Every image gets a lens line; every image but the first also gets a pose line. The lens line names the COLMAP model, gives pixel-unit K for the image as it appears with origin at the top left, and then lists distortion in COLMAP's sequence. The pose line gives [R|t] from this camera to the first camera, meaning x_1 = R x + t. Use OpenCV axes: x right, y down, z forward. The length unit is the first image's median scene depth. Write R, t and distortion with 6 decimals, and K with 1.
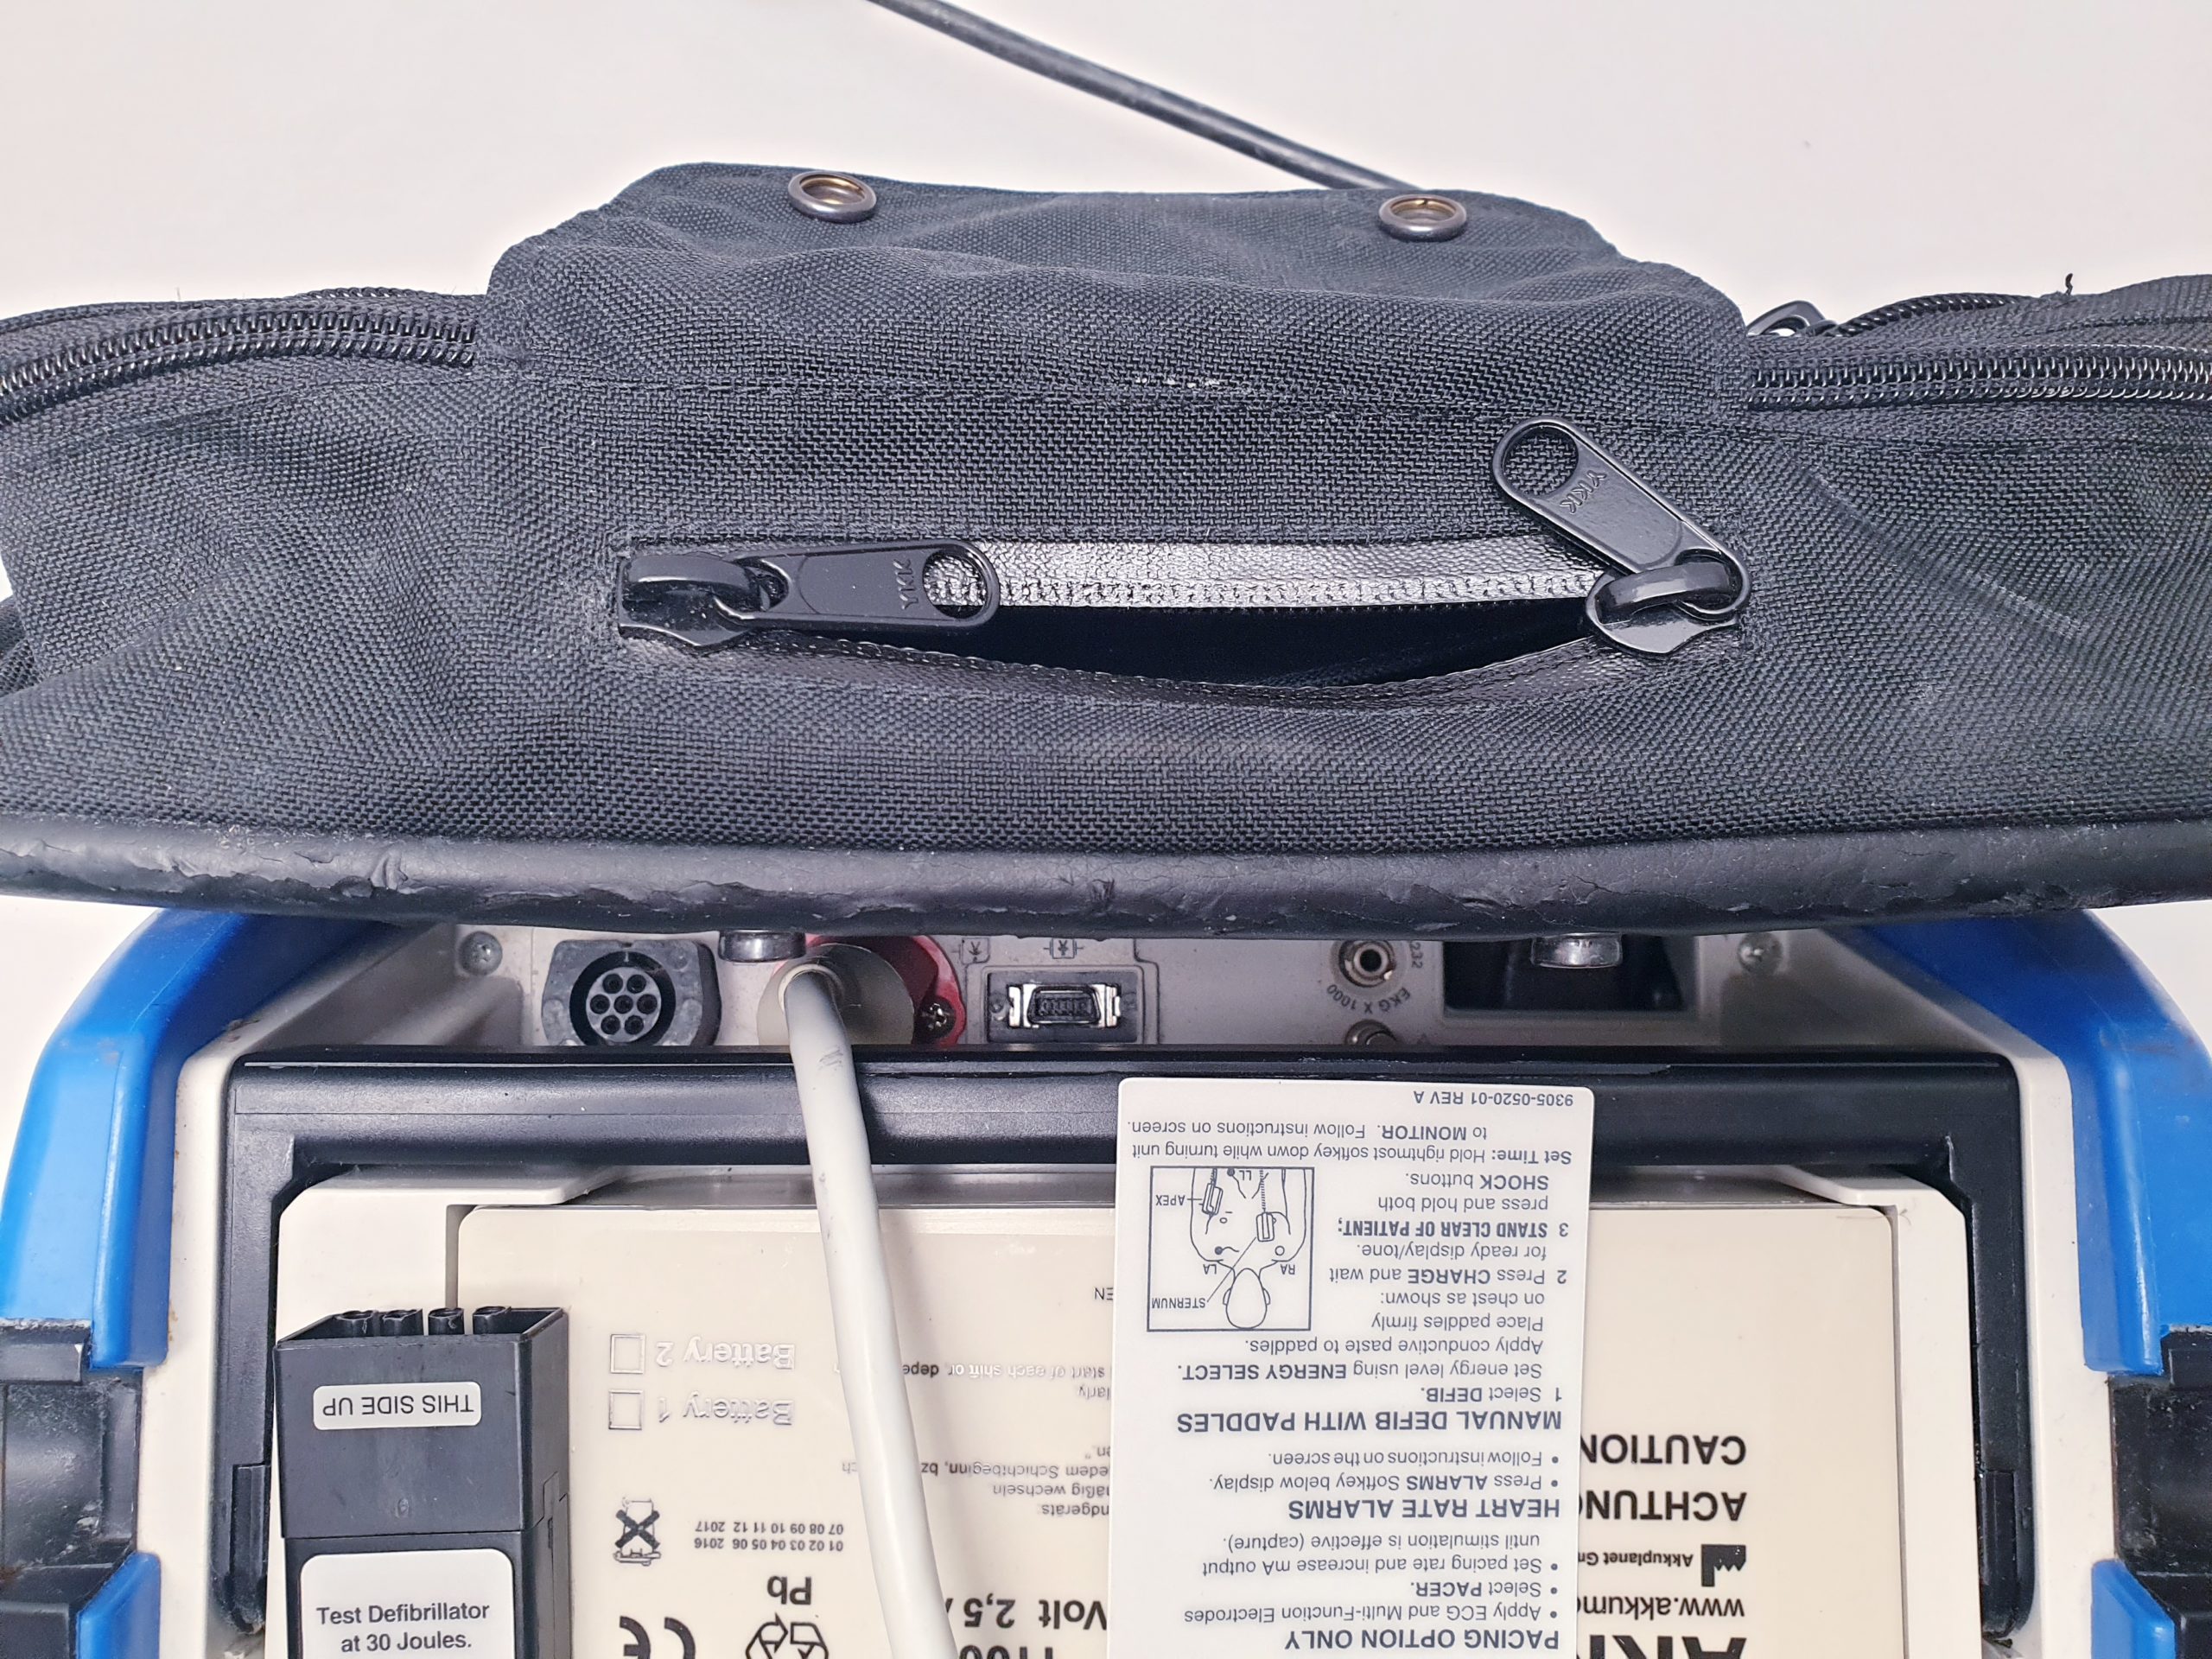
lens RADIAL K [[1668.8, 0, 1106.0], [0, 1668.8, 829.5], [0, 0, 1]] dist [-0.059371, 0.072557]
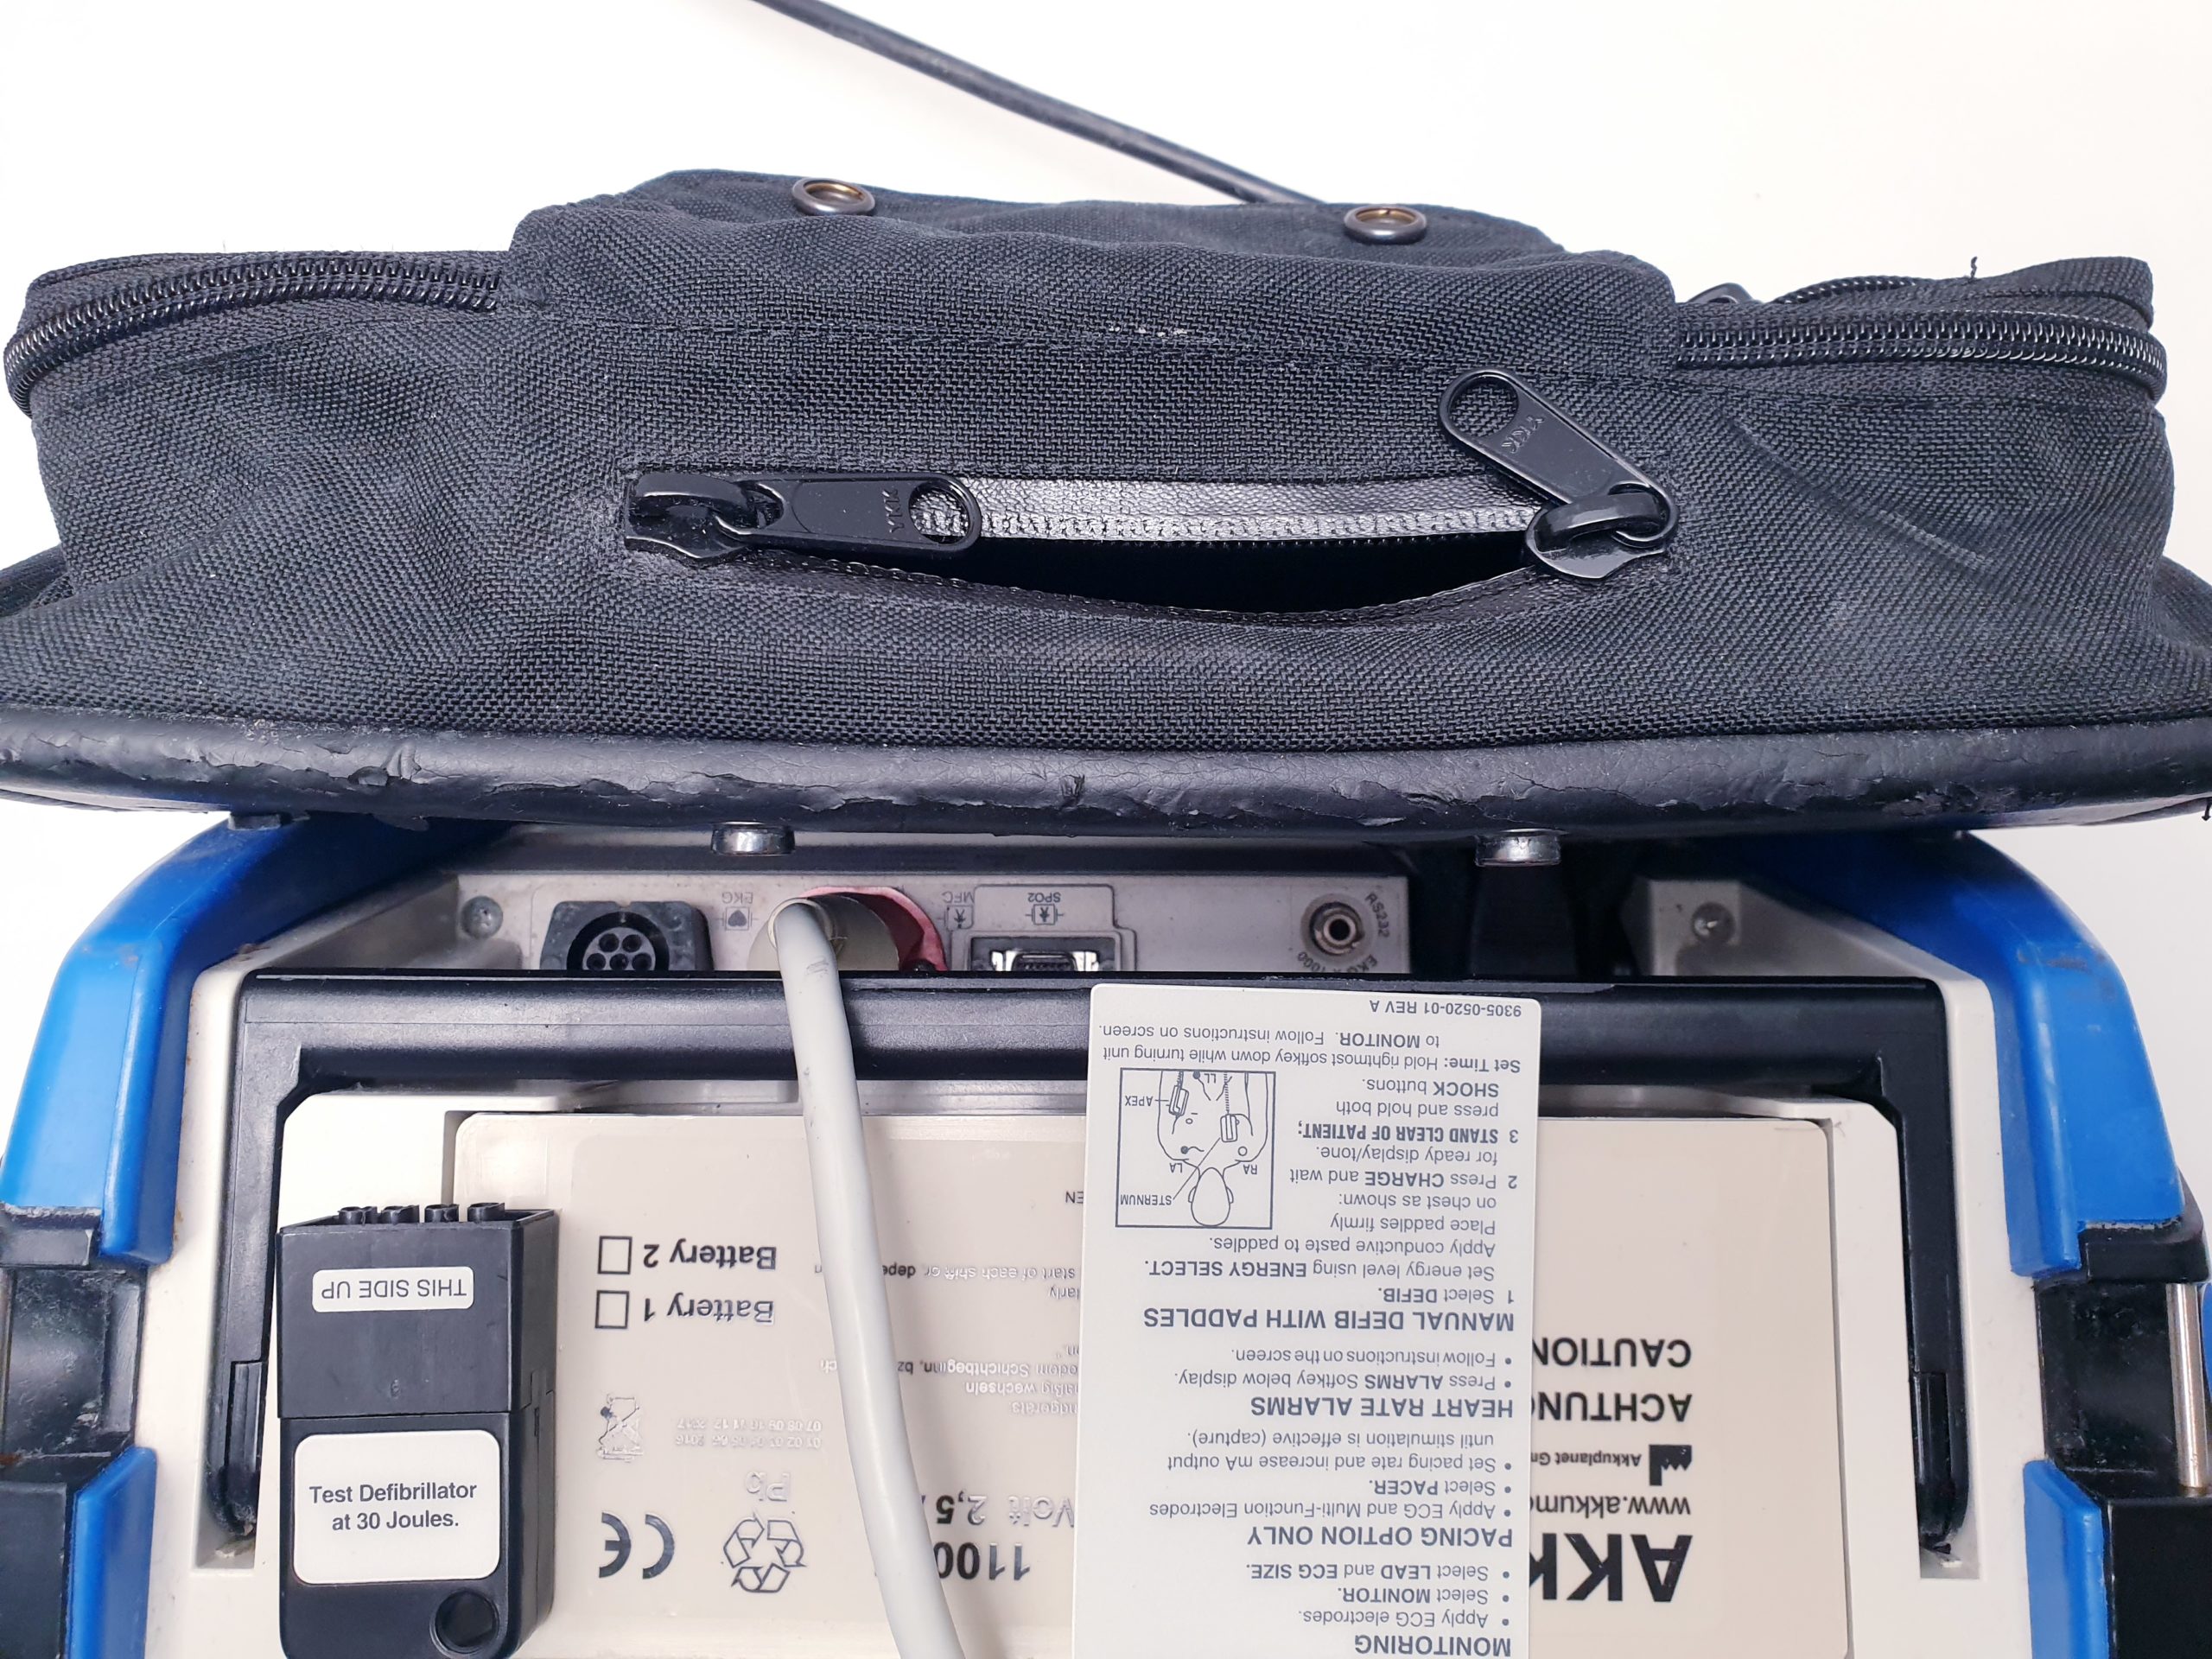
lens RADIAL K [[1652.9, 0, 1112.2], [0, 1652.9, 805.9], [0, 0, 1]] dist [-0.067386, 0.082104]
pose [[0.999949, 0.006987, 0.007274, 0.013761], [-0.006538, 0.998179, -0.059969, 0.100792], [-0.007680, 0.059918, 0.998174, -0.048110]]
